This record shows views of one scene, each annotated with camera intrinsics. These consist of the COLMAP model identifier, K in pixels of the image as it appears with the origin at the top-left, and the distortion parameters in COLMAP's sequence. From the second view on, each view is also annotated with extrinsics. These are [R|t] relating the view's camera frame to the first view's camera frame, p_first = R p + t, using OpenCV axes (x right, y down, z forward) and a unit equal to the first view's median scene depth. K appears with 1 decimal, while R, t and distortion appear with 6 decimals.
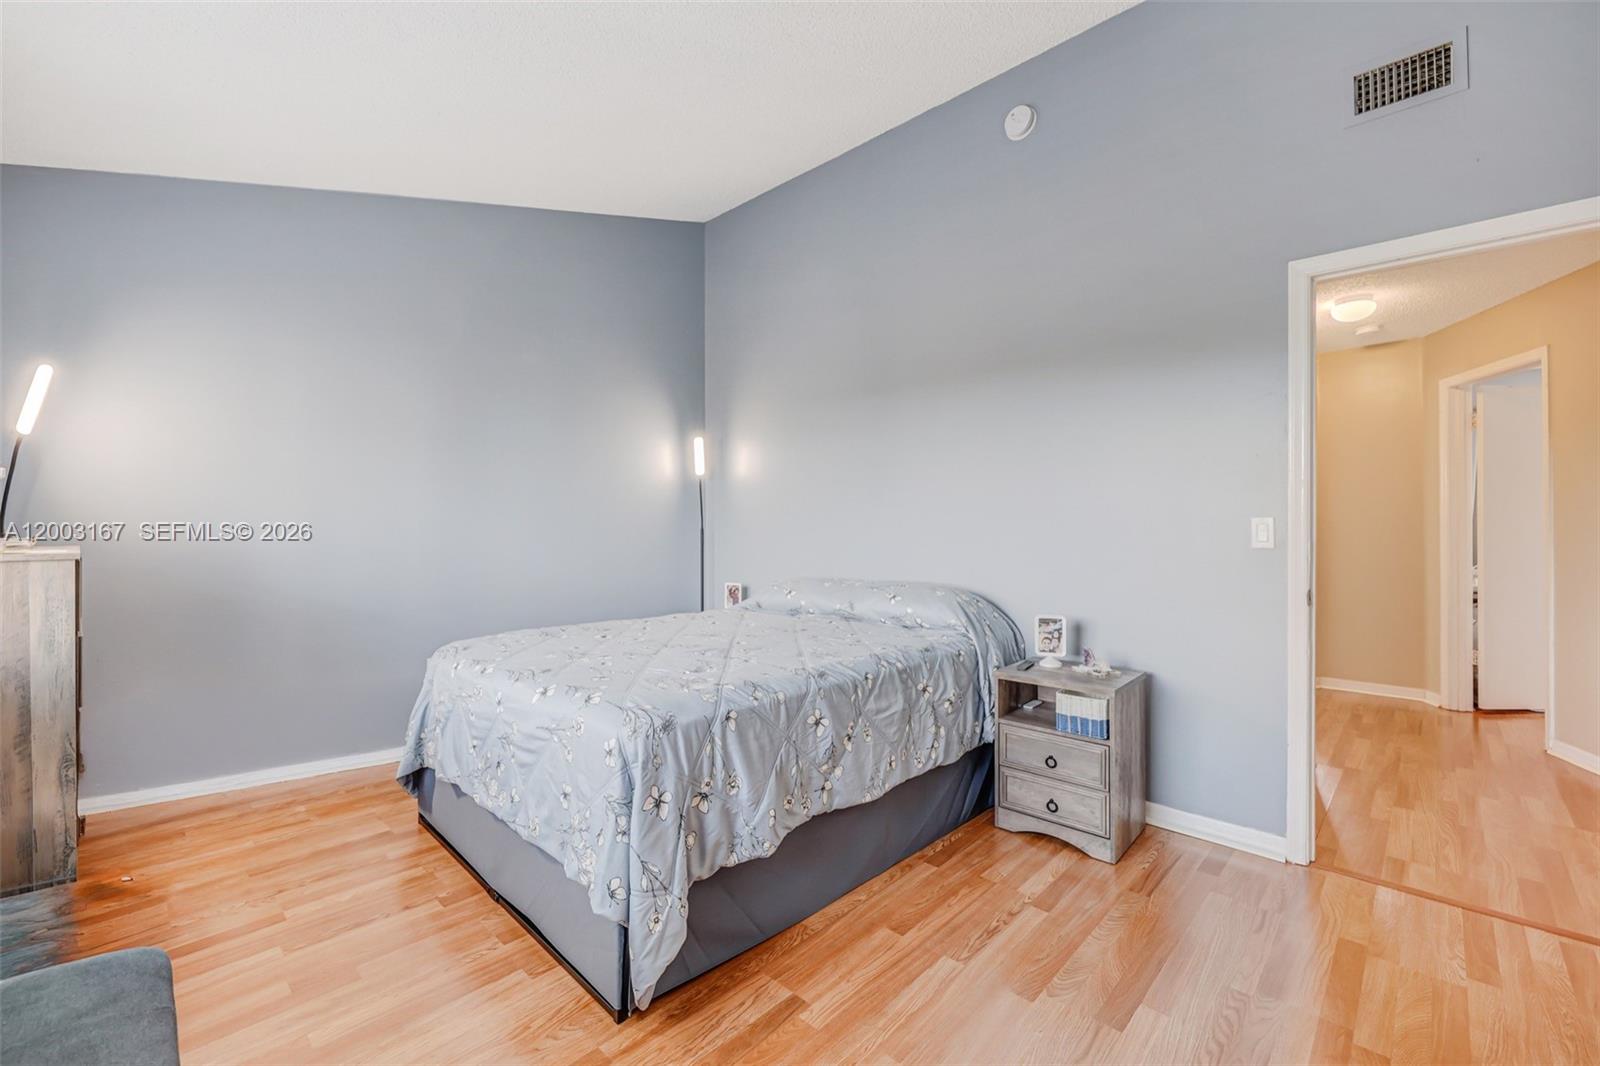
lens RADIAL K [[679.7, 0, 771.7], [0, 679.7, 538.6], [0, 0, 1]] dist [0.010188, -0.002579]
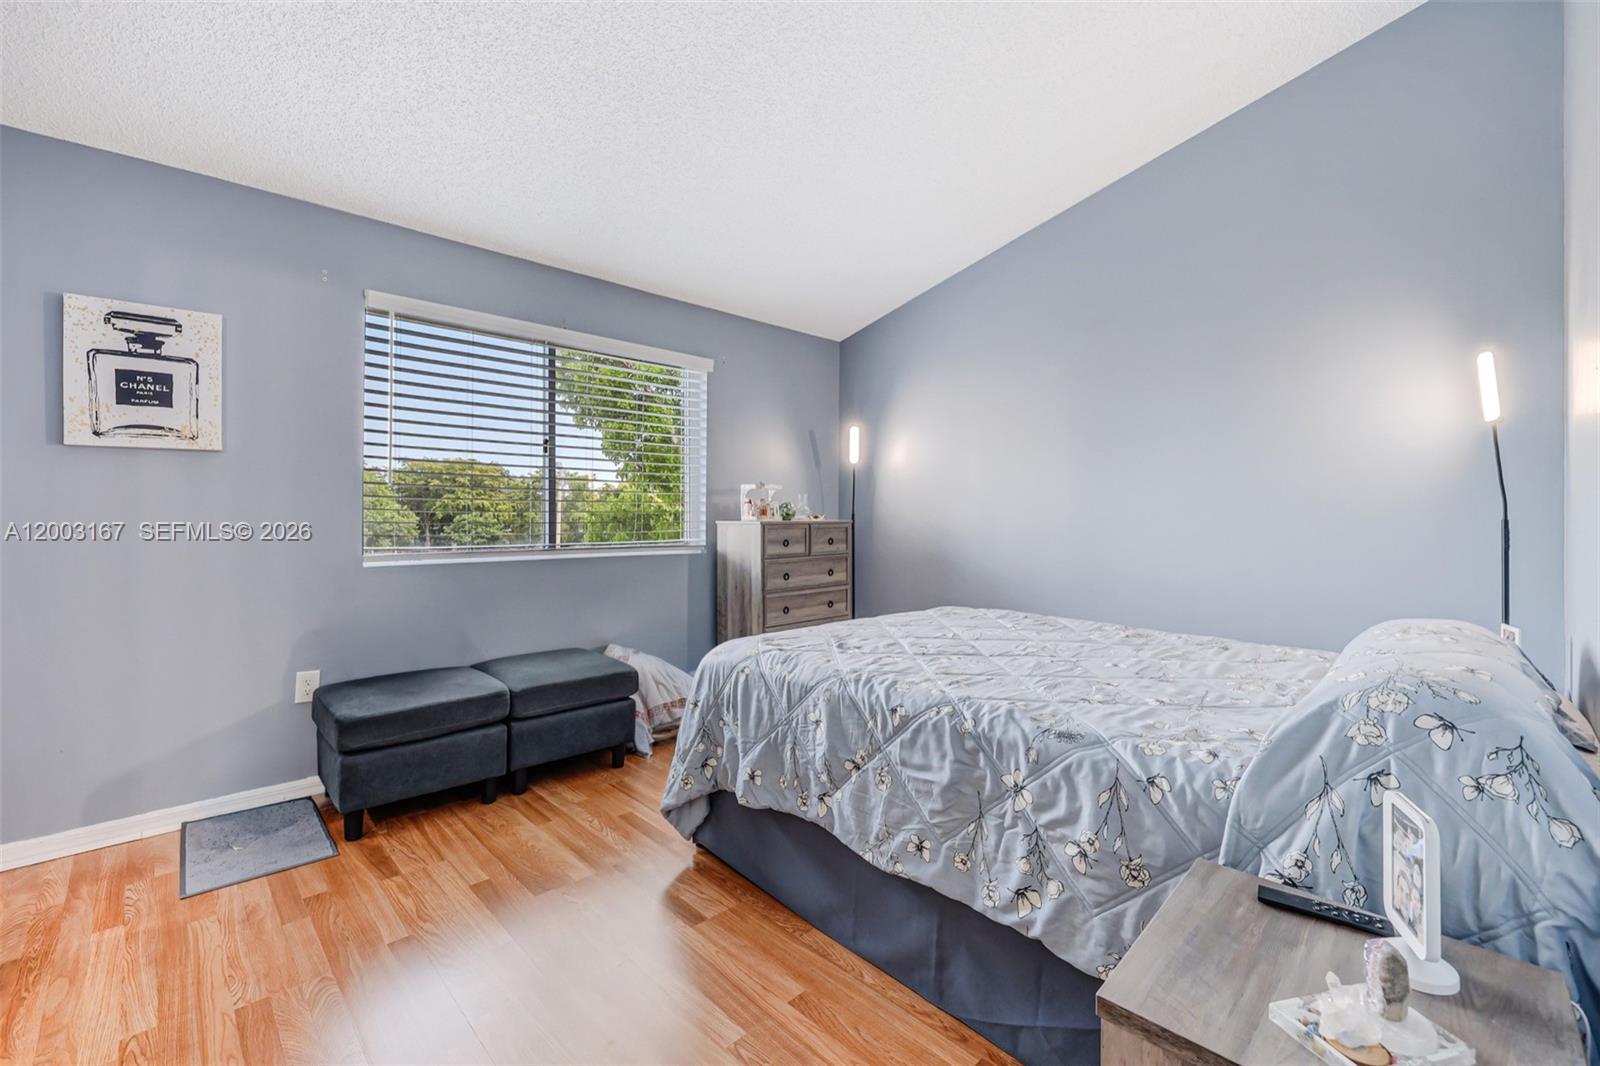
lens RADIAL K [[679.7, 0, 794.8], [0, 679.7, 520.5], [0, 0, 1]] dist [0.010188, -0.002579]
pose [[-0.029419, 0.015191, -0.999452, 0.910391], [-0.026950, 0.999509, 0.015985, -0.018271], [0.999204, 0.027405, -0.028995, 0.910047]]
